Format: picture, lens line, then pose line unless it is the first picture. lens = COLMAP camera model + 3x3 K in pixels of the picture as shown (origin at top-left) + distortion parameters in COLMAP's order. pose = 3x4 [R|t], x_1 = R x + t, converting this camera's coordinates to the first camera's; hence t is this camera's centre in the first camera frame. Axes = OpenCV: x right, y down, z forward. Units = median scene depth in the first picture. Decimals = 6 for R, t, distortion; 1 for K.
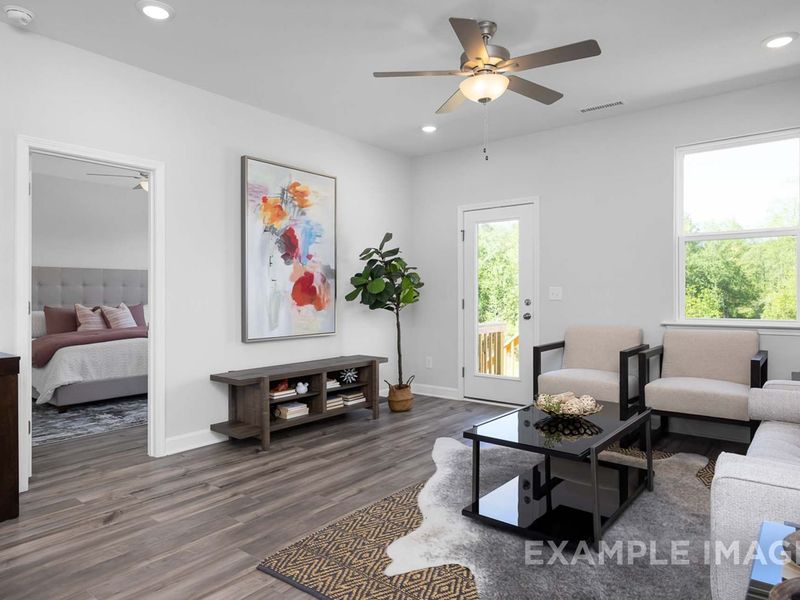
lens RADIAL K [[516.8, 0, 400.0], [0, 516.8, 300.0], [0, 0, 1]] dist [-0.002823, -0.000242]
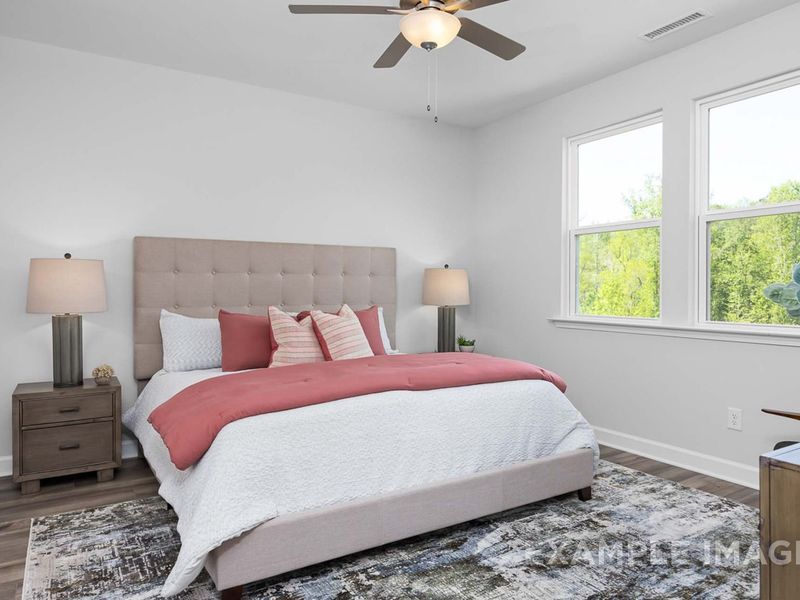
lens RADIAL K [[556.0, 0, 403.8], [0, 556.0, 303.4], [0, 0, 1]] dist [-0.008307, -0.001634]
pose [[0.941613, 0.009811, -0.336555, -0.286305], [-0.005495, 0.999890, 0.013776, -0.004321], [0.336653, -0.011122, 0.941563, 0.475826]]
